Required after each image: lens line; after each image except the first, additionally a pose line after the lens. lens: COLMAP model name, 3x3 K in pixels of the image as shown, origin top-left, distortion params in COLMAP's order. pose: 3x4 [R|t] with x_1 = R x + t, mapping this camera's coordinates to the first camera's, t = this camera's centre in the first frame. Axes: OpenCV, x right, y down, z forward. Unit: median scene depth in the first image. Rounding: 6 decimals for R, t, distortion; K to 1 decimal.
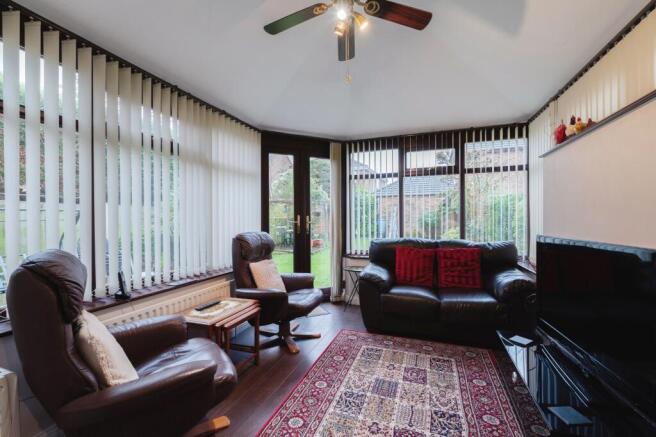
lens RADIAL K [[281.4, 0, 322.5], [0, 281.4, 218.2], [0, 0, 1]] dist [0.001452, -0.000060]
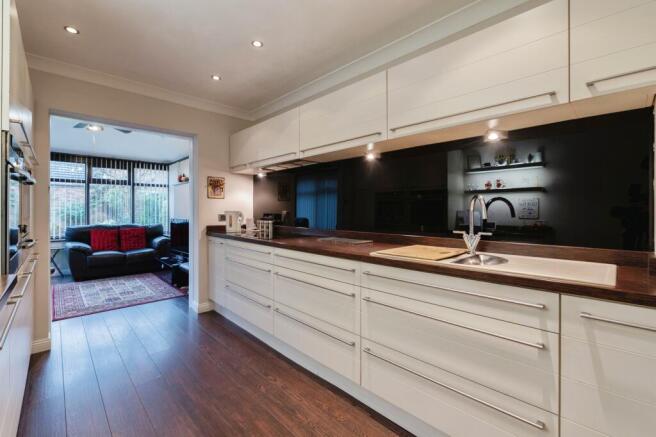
lens RADIAL K [[281.4, 0, 322.5], [0, 281.4, 213.0], [0, 0, 1]] dist [0.001452, -0.000060]
pose [[0.436057, 0.002704, 0.899915, -0.562849], [-0.007569, 0.999971, 0.000663, -0.002721], [-0.899887, -0.007100, 0.436065, -0.815611]]
